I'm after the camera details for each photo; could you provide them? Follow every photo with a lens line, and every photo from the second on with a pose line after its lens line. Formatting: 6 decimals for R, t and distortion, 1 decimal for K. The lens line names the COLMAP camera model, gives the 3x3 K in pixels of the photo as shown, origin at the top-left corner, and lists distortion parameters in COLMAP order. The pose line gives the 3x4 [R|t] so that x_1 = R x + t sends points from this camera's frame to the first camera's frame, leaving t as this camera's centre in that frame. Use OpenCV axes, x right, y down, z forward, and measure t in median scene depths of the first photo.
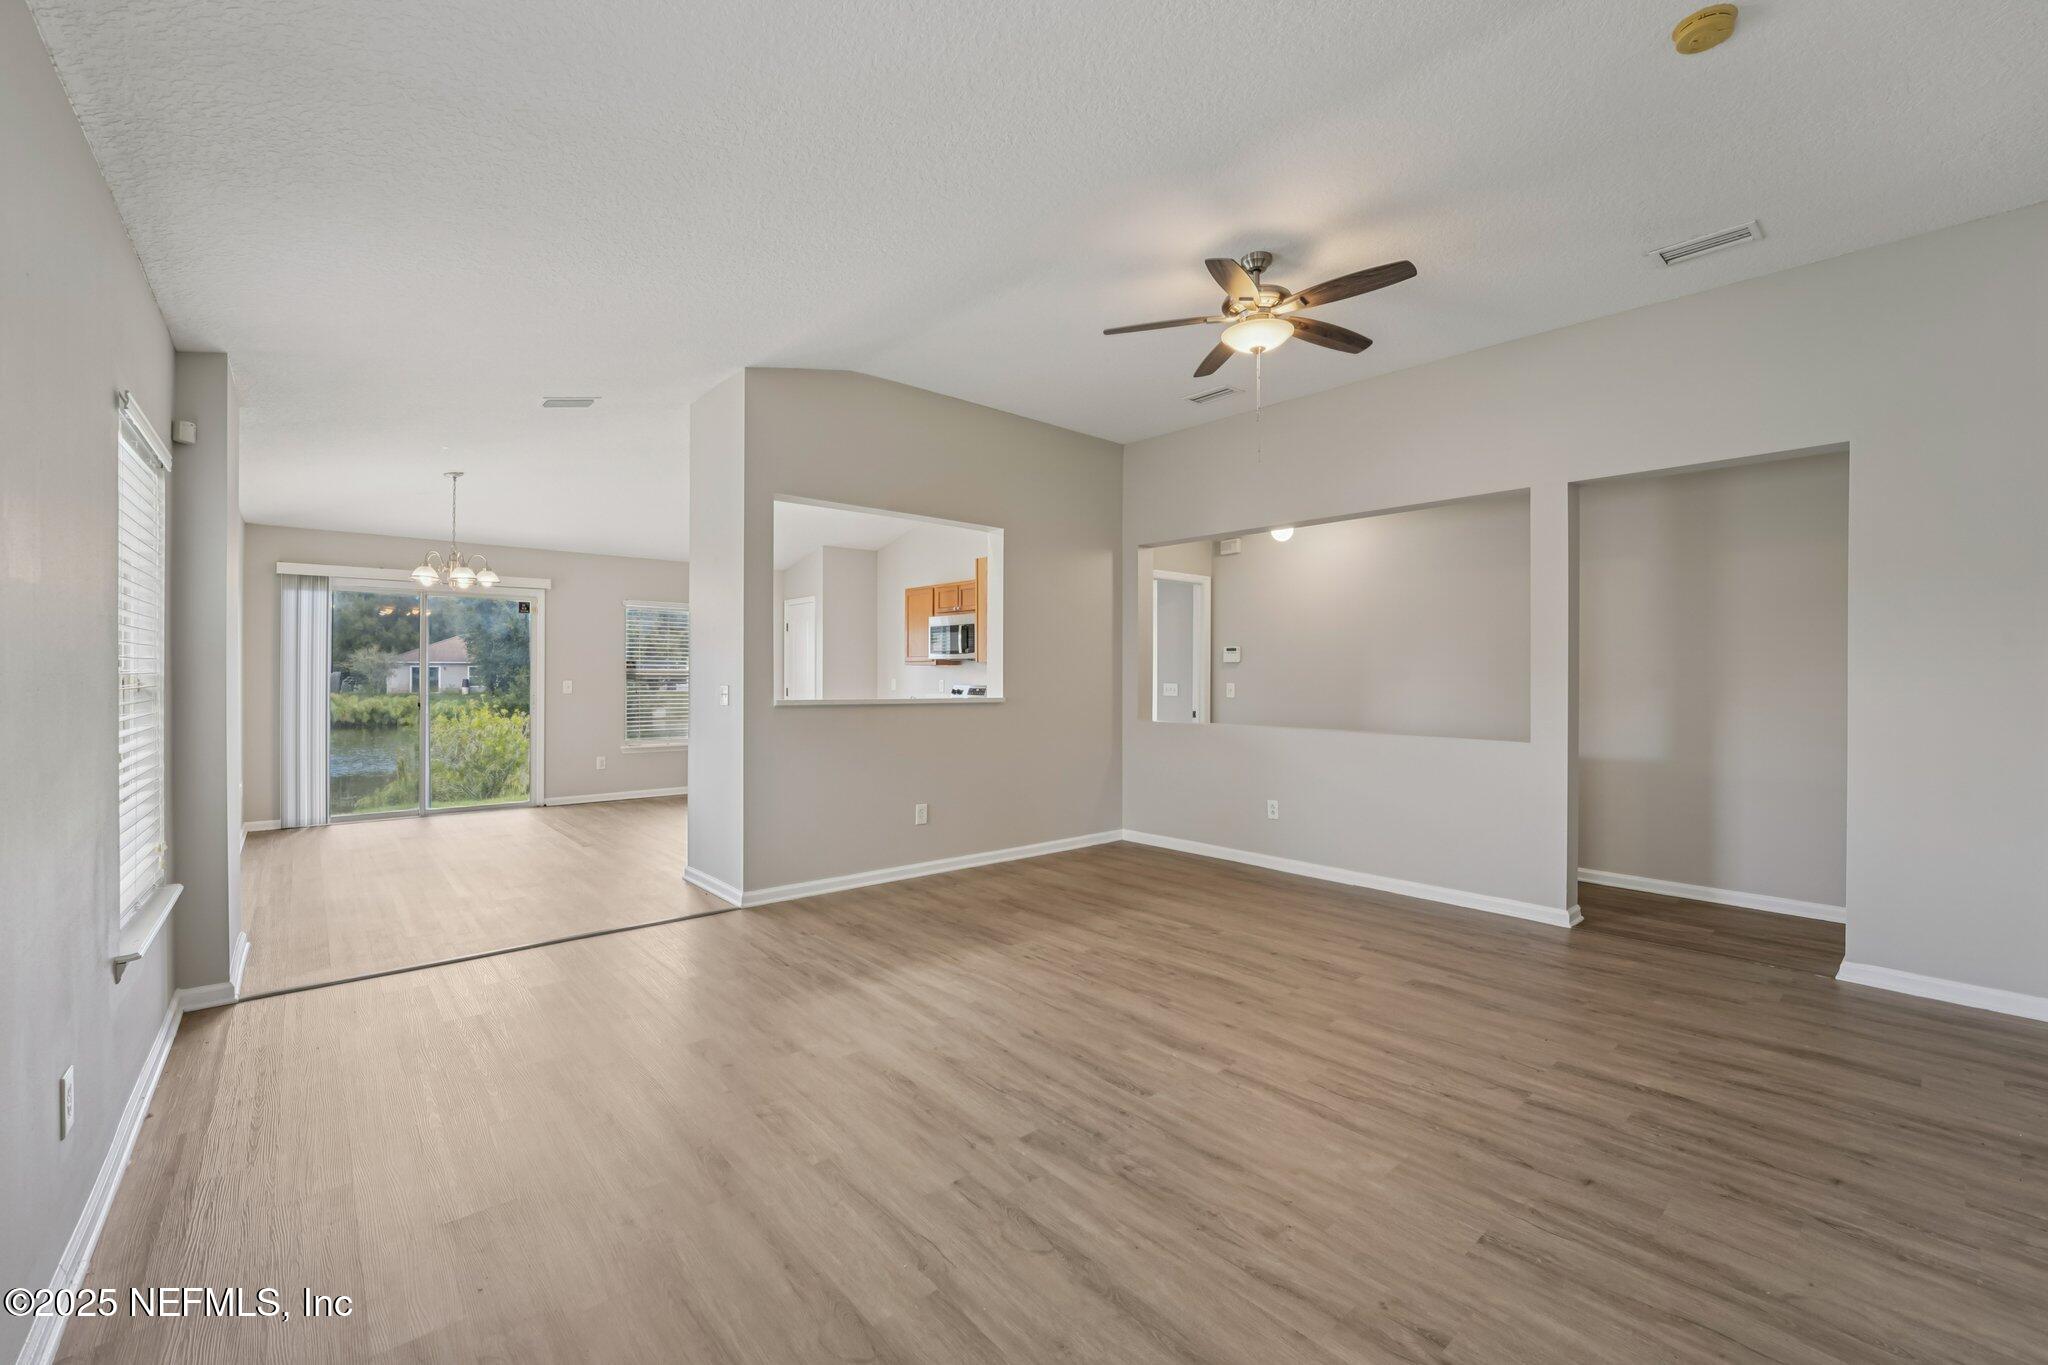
lens RADIAL K [[833.6, 0, 1032.0], [0, 833.6, 674.7], [0, 0, 1]] dist [-0.027705, 0.001634]
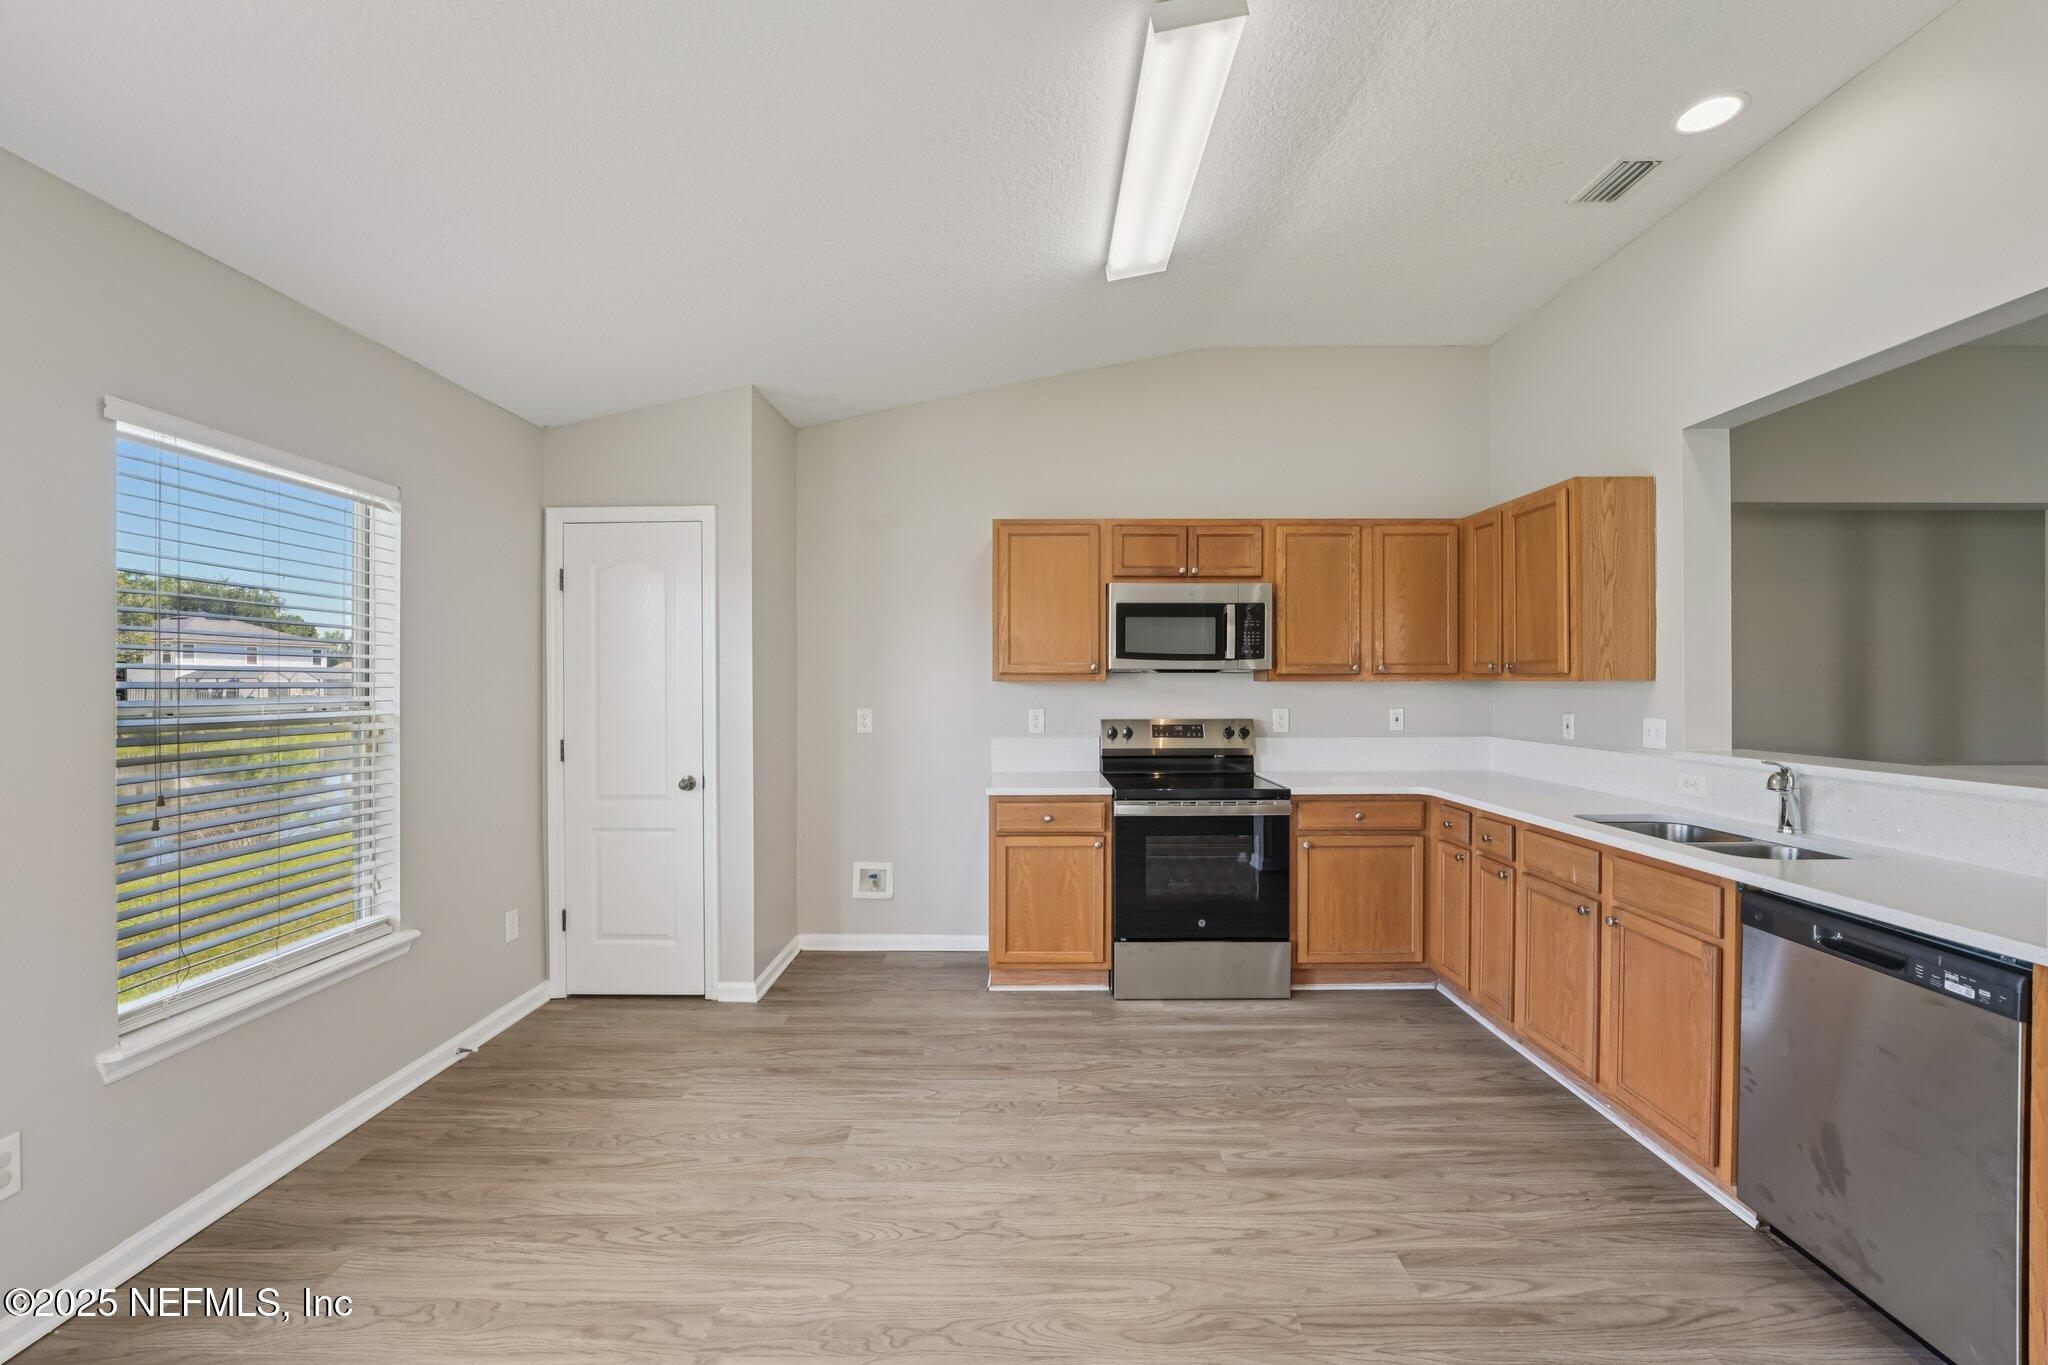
lens RADIAL K [[847.5, 0, 1037.0], [0, 847.5, 677.1], [0, 0, 1]] dist [-0.020717, 0.002455]
pose [[0.670898, -0.002865, 0.741544, -1.100856], [0.004135, 0.999991, 0.000123, -0.030936], [-0.741538, 0.002984, 0.670905, 1.490574]]
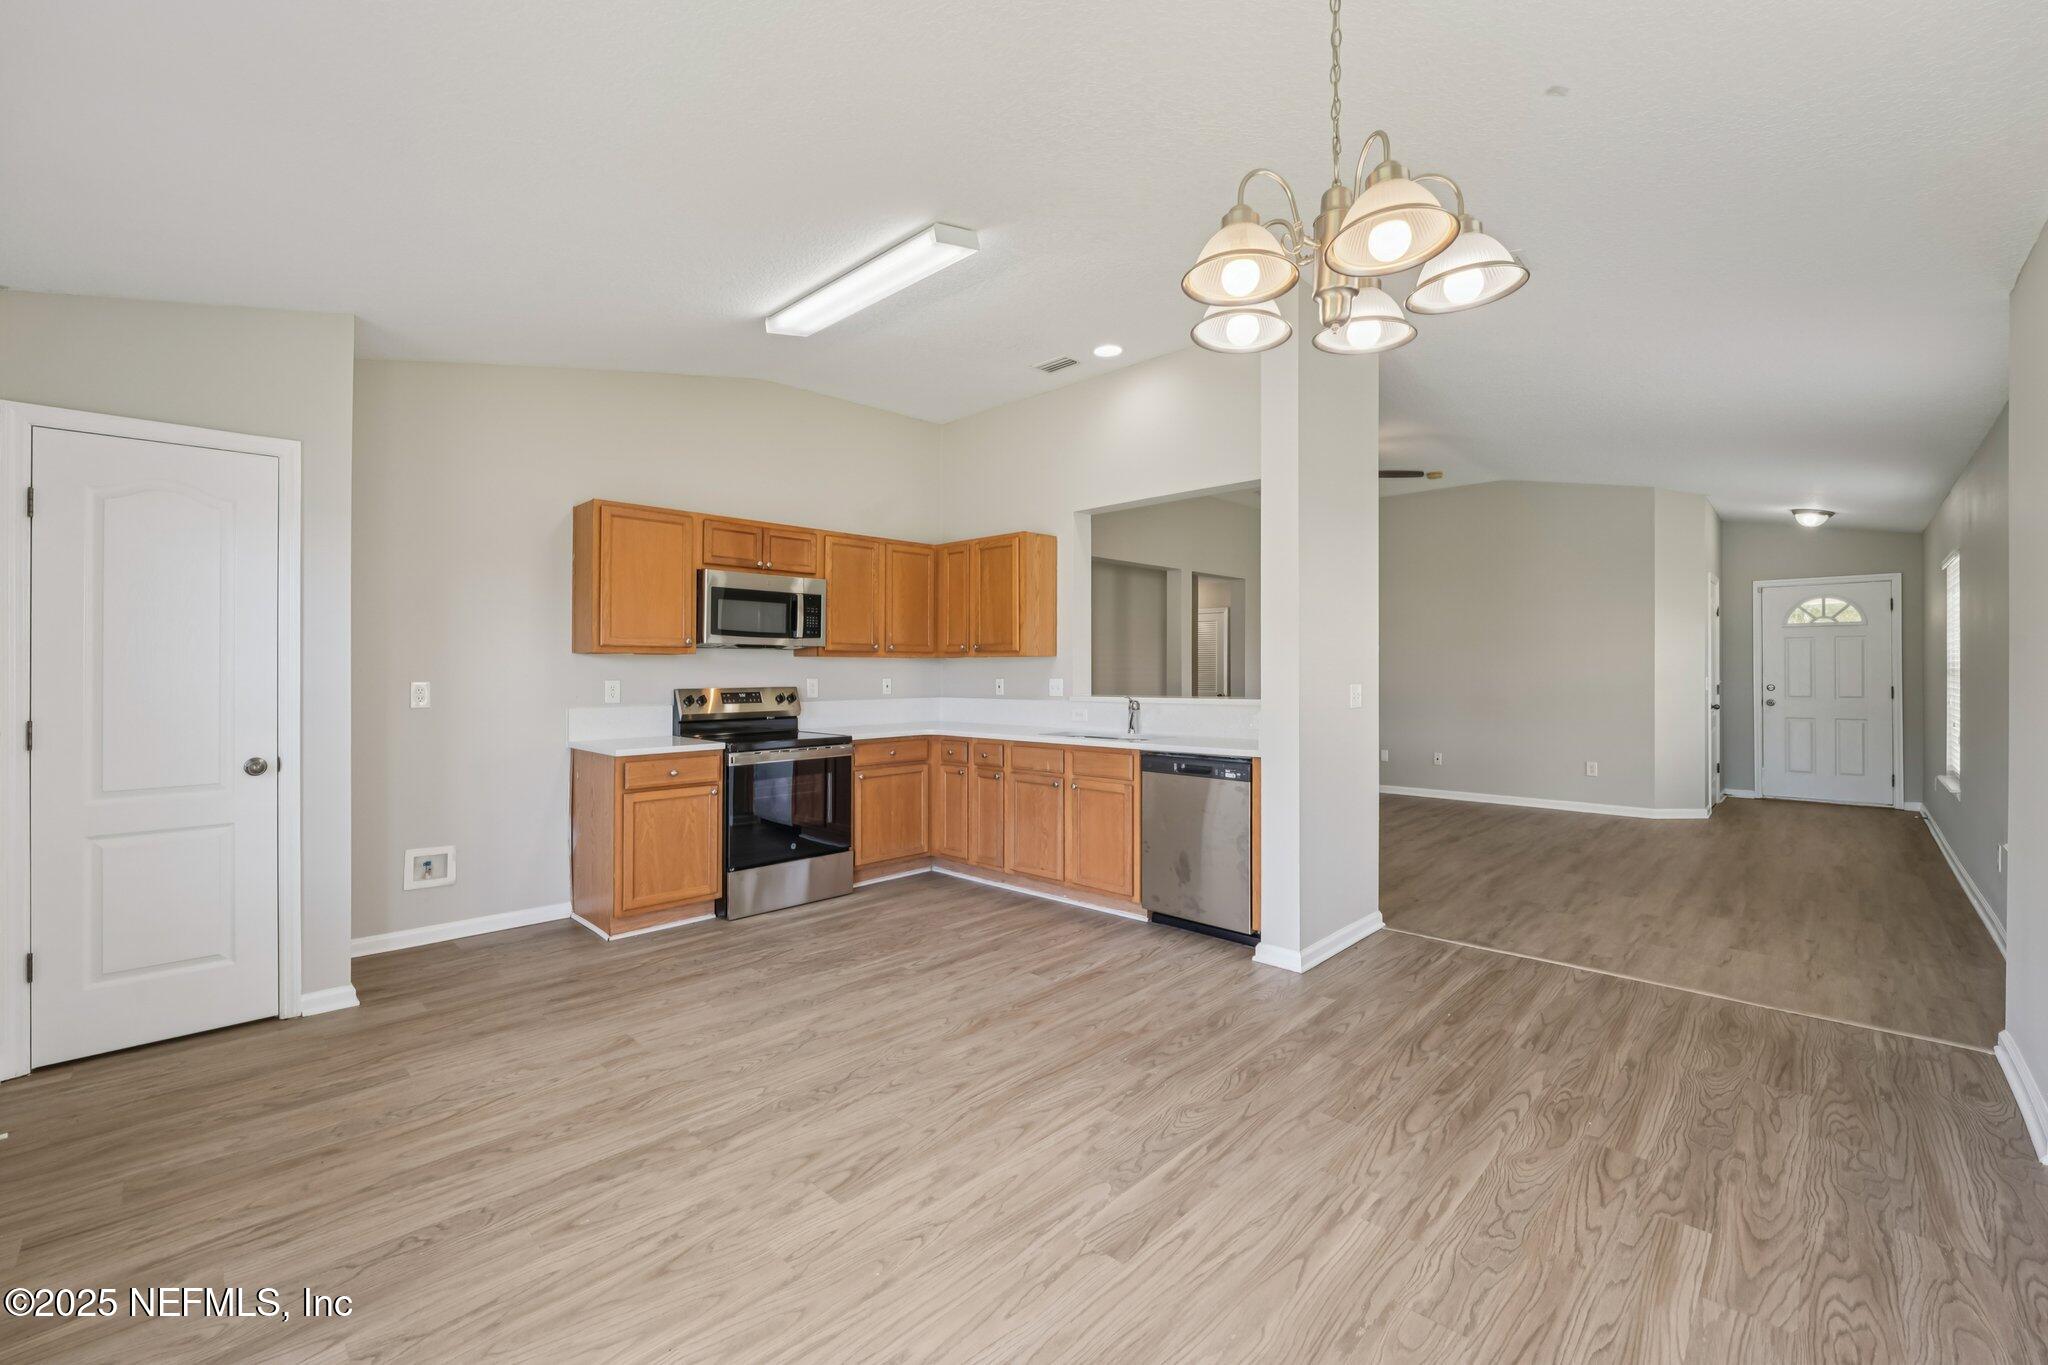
lens RADIAL K [[847.5, 0, 1025.6], [0, 847.5, 668.7], [0, 0, 1]] dist [-0.020717, 0.002455]
pose [[-0.069453, 0.000939, 0.997585, -1.503701], [0.002693, 0.999996, -0.000754, -0.002255], [-0.997582, 0.002634, -0.069455, 1.752476]]
